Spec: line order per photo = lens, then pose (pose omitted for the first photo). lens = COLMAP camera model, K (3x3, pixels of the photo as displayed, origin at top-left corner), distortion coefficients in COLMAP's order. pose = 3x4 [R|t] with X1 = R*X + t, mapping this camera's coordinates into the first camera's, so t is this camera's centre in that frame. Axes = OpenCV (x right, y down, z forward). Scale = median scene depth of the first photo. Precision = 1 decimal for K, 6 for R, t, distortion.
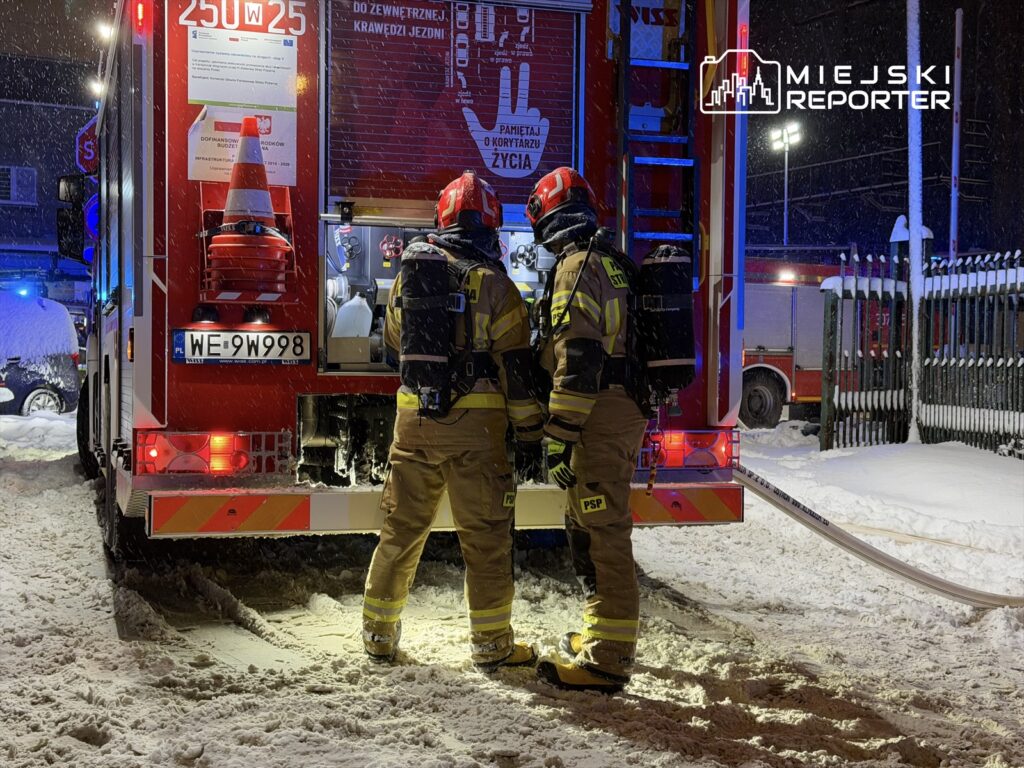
lens RADIAL K [[1402.2, 0, 498.5], [0, 1402.2, 387.1], [0, 0, 1]] dist [0.110463, -0.241083]
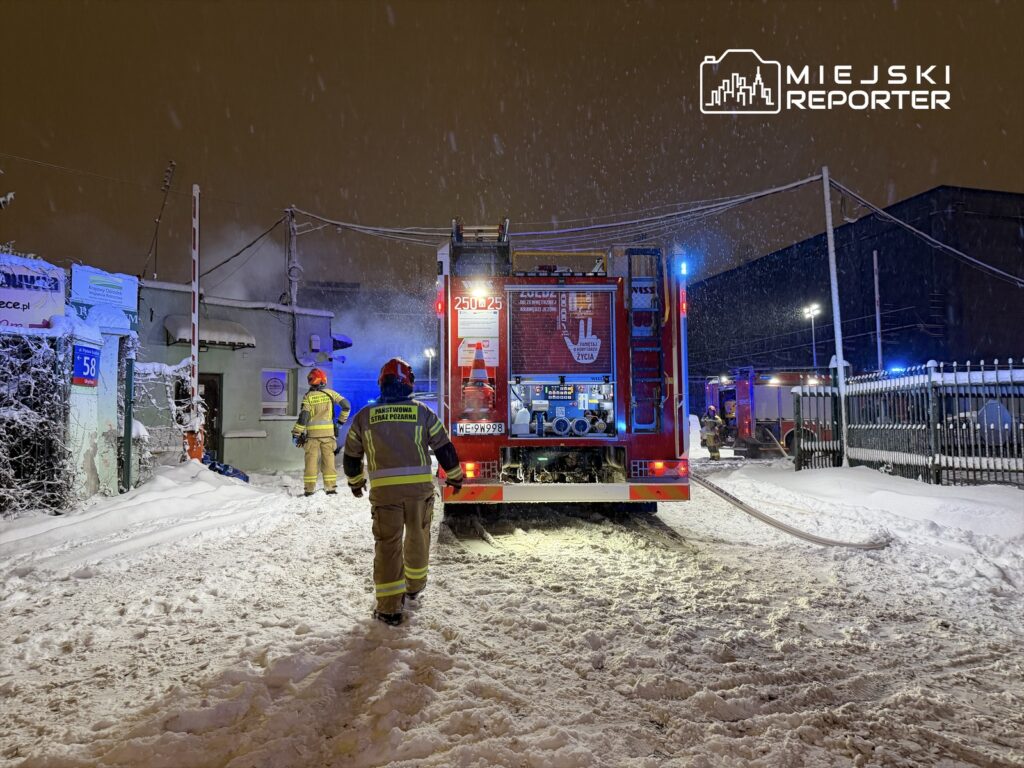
lens RADIAL K [[706.6, 0, 513.6], [0, 706.6, 353.1], [0, 0, 1]] dist [0.005340, -0.000421]
pose [[0.964460, -0.043767, -0.260580, 0.214080], [0.011653, 0.992272, -0.123534, -0.005071], [0.263973, 0.116107, 0.957516, -0.234348]]
